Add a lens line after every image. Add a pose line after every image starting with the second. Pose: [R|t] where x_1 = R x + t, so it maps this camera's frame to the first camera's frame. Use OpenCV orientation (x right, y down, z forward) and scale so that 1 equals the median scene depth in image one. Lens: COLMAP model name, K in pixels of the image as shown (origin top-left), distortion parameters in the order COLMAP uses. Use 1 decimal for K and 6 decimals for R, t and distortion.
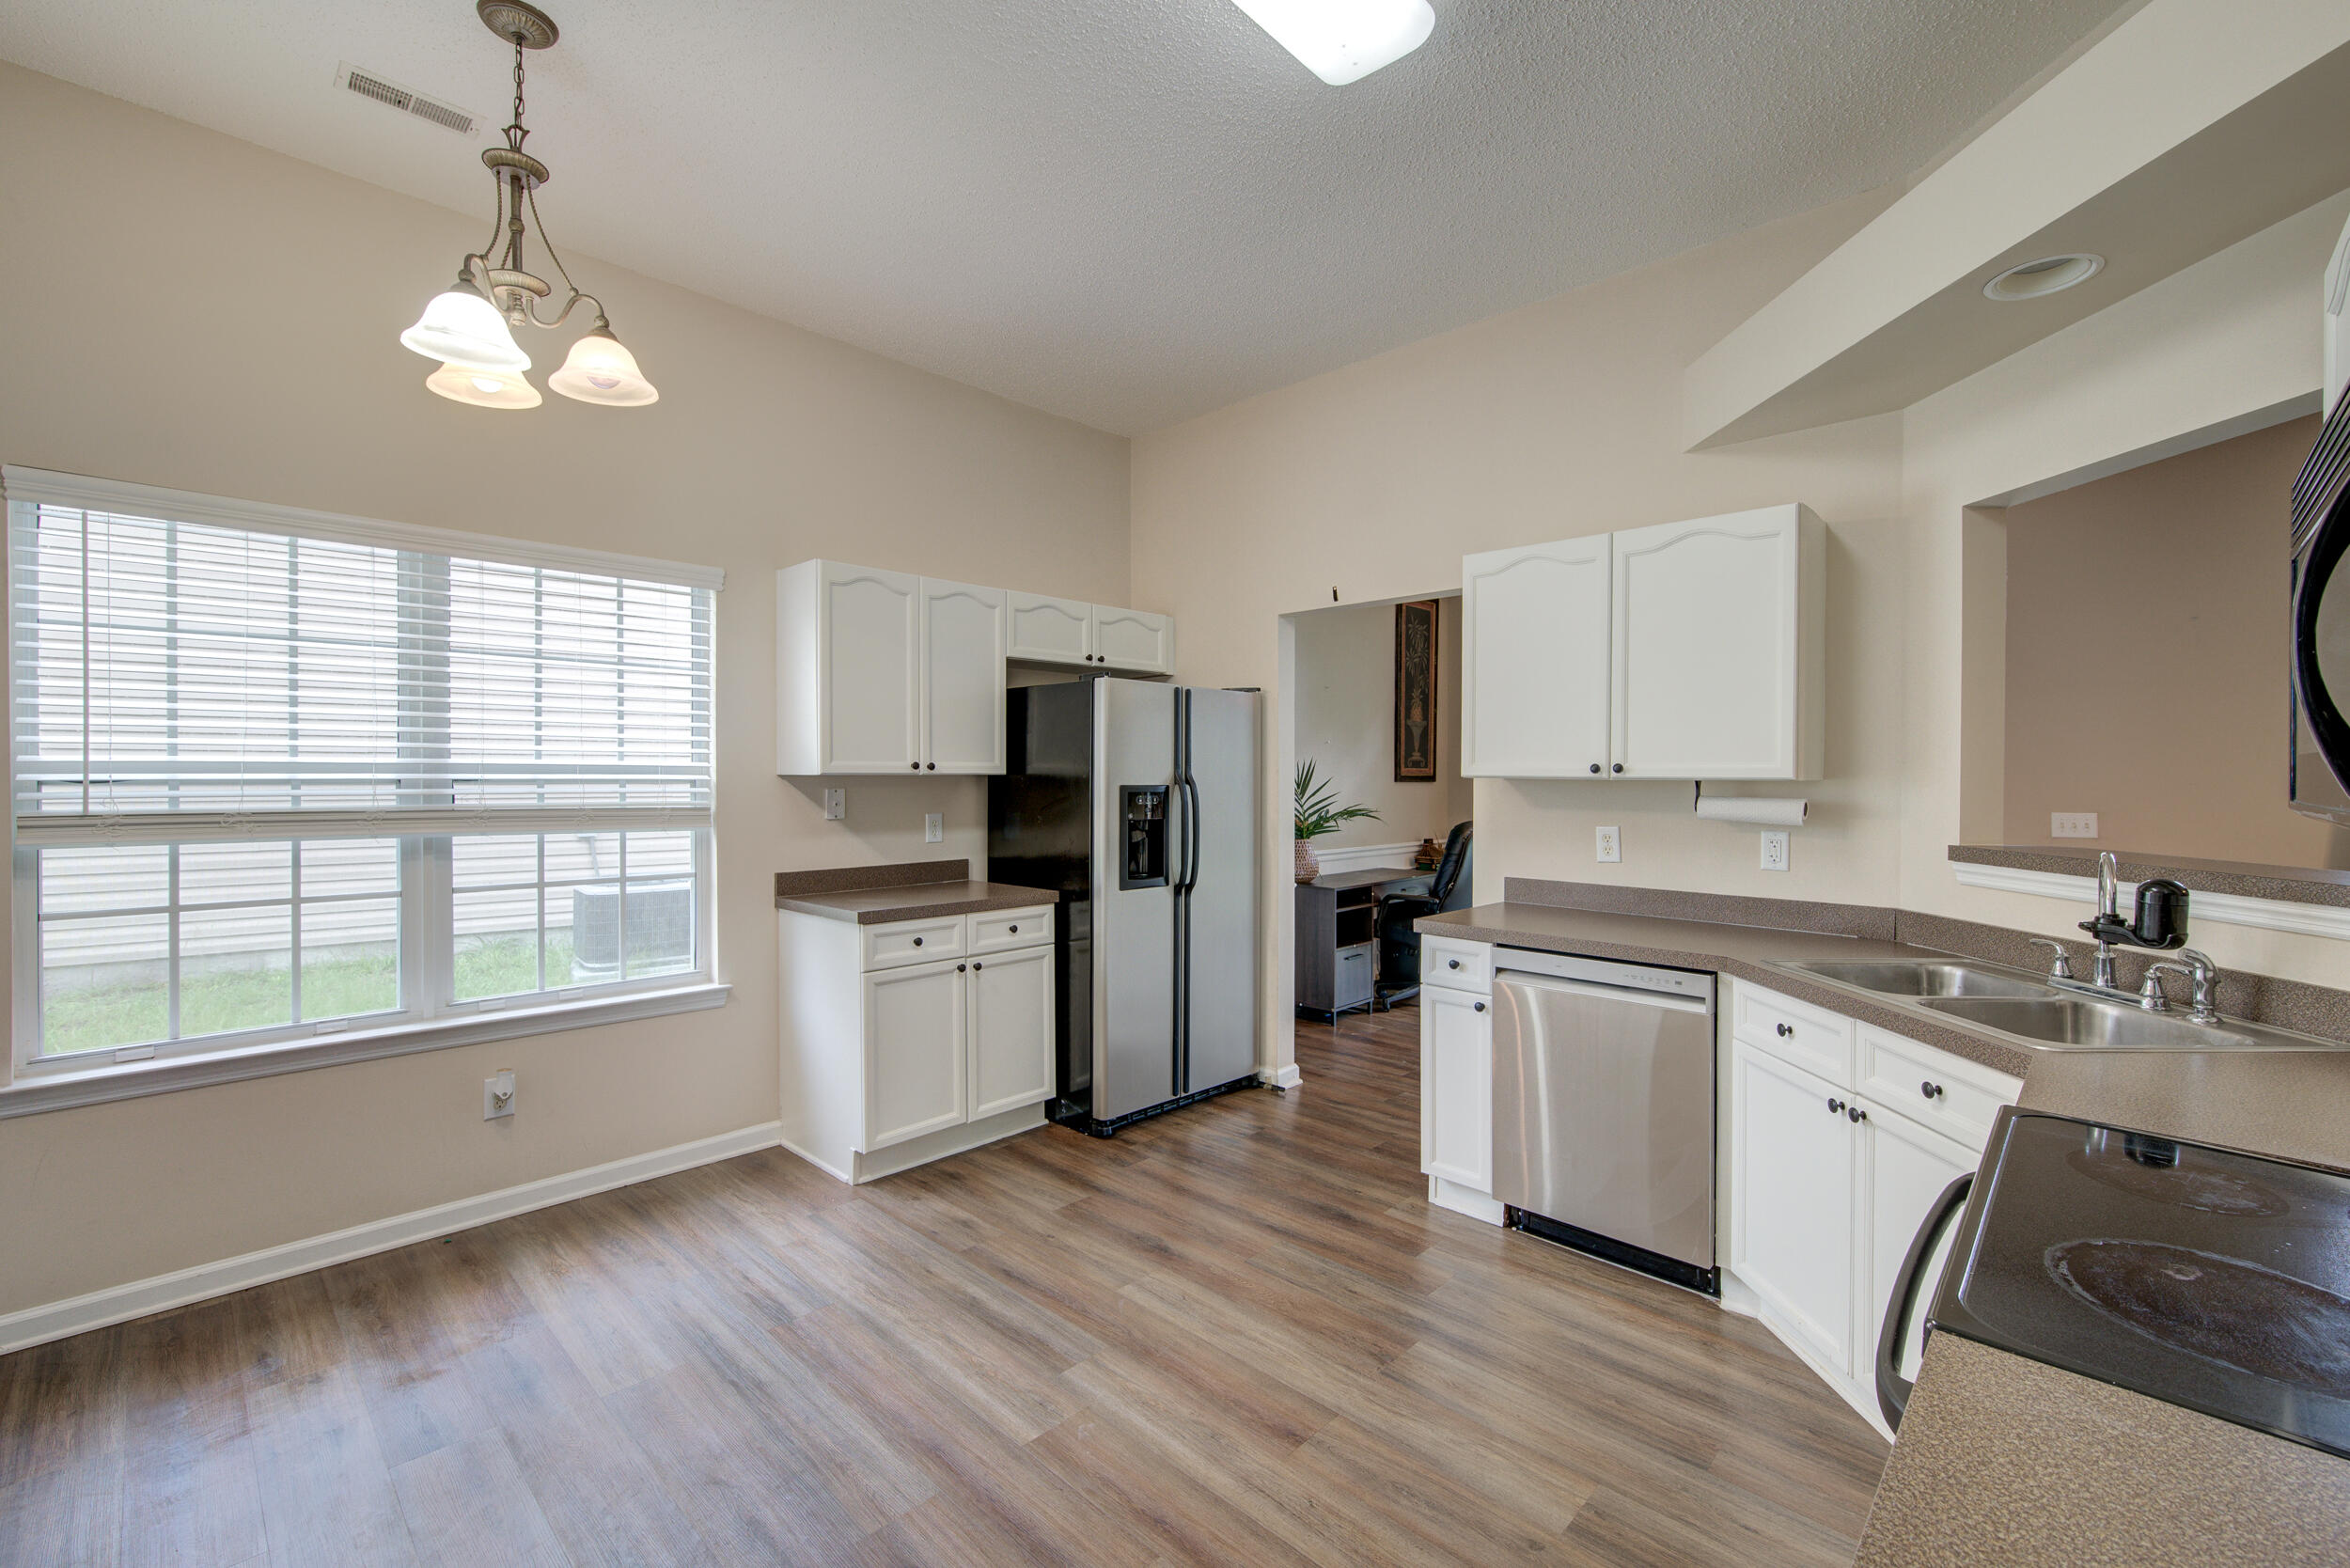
lens RADIAL K [[971.1, 0, 1192.2], [0, 971.1, 773.8], [0, 0, 1]] dist [0.008237, -0.004108]
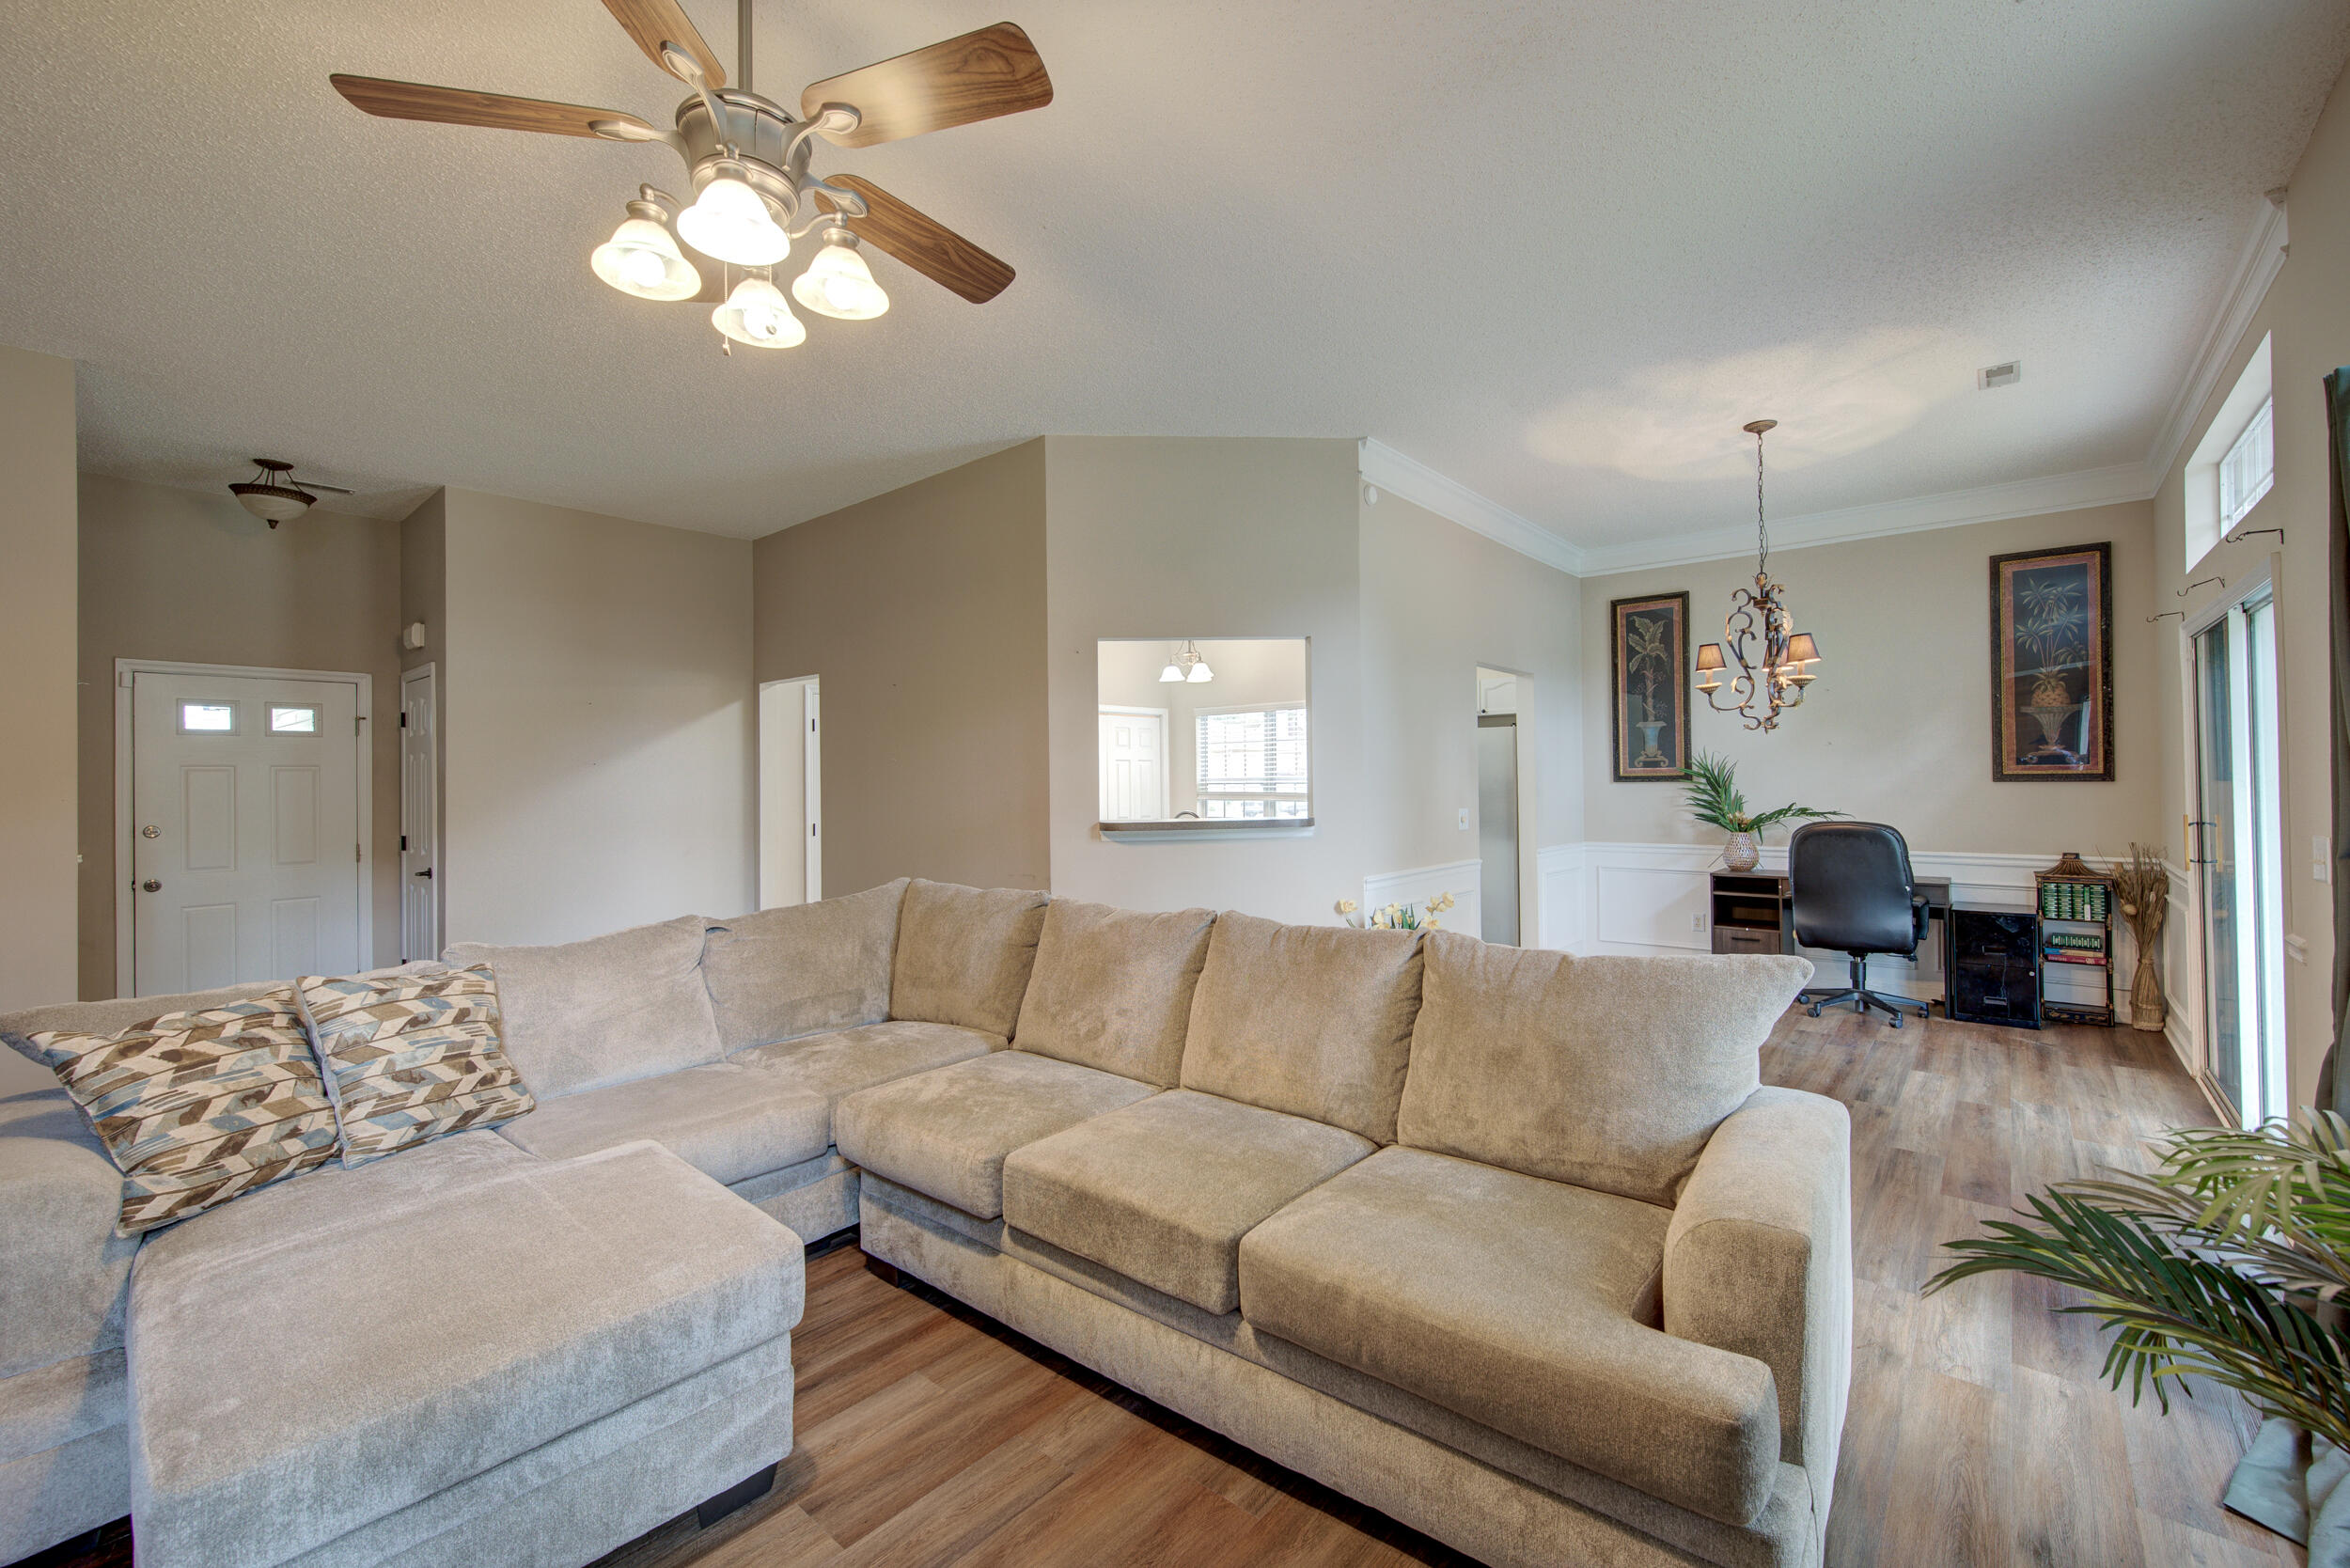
lens RADIAL K [[971.1, 0, 1179.0], [0, 971.1, 767.6], [0, 0, 1]] dist [0.008237, -0.004108]
pose [[0.059208, -0.018153, -0.998081, 2.242140], [0.010997, 0.999786, -0.017532, 0.007257], [0.998185, -0.009938, 0.059395, 0.522194]]
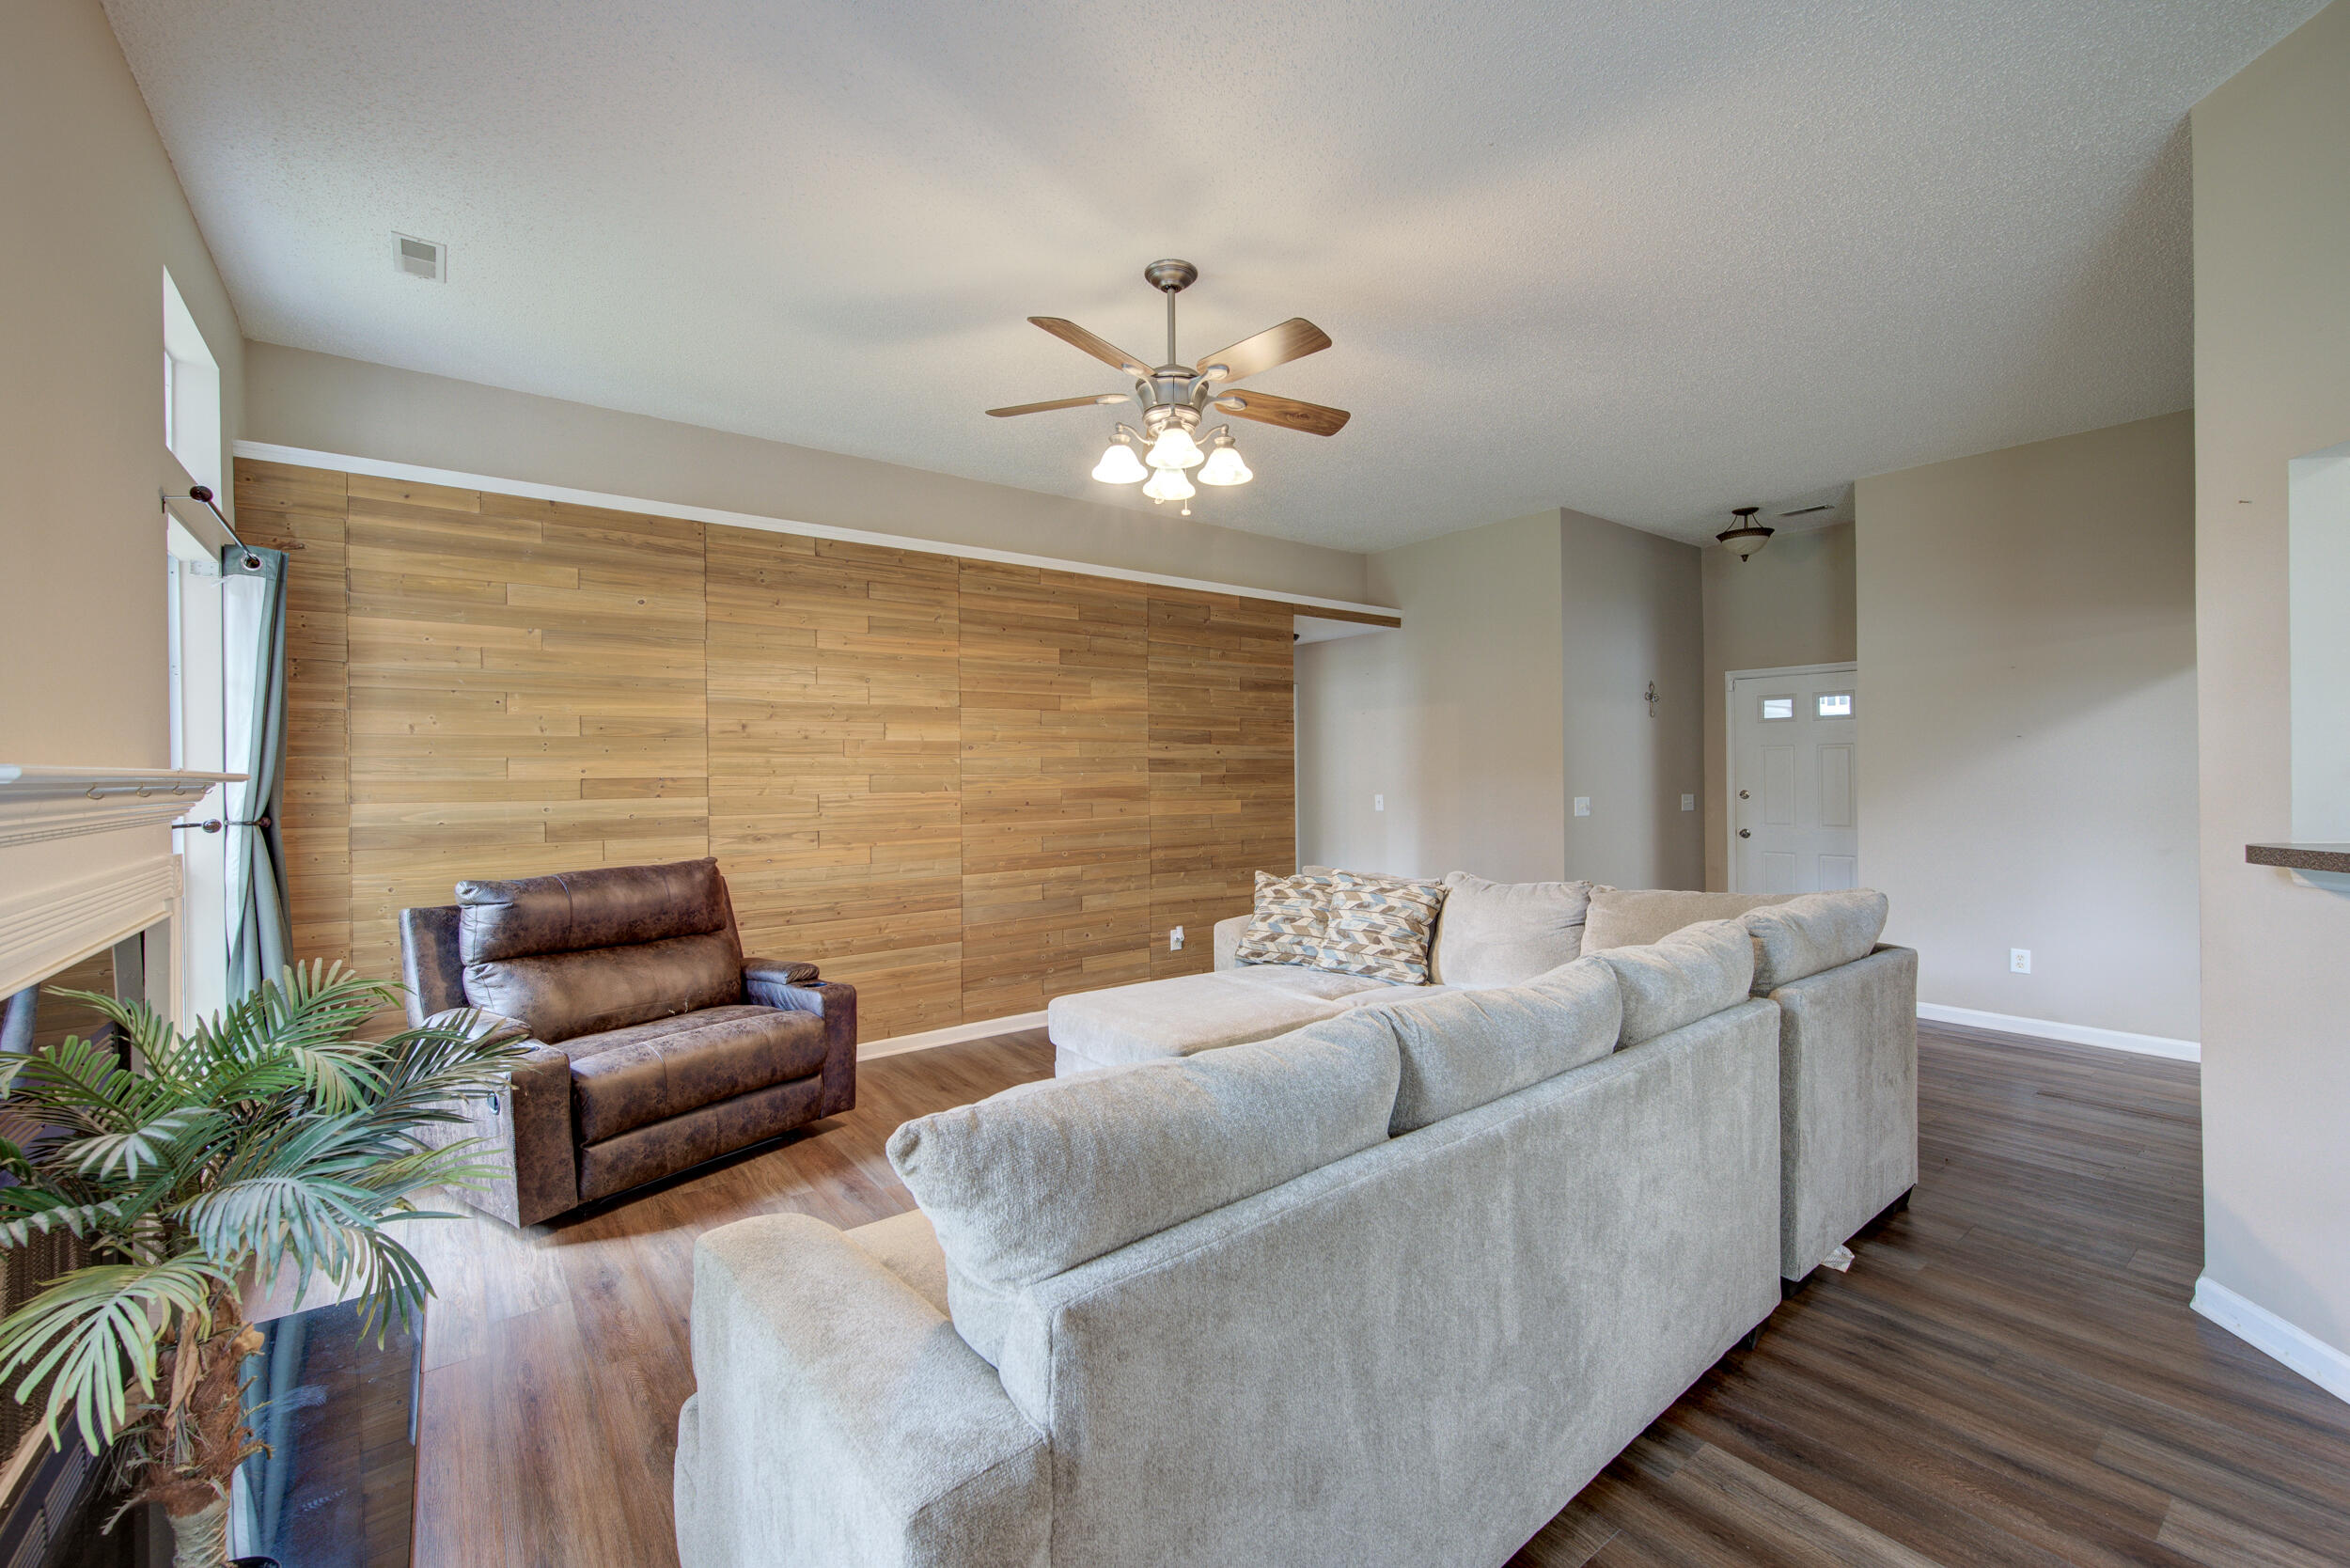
lens RADIAL K [[971.1, 0, 1188.3], [0, 971.1, 769.6], [0, 0, 1]] dist [0.008237, -0.004108]
pose [[-0.988723, 0.006074, 0.149631, 1.419368], [0.005858, 0.999981, -0.001879, 0.005460], [-0.149640, -0.000981, -0.988740, 1.345184]]
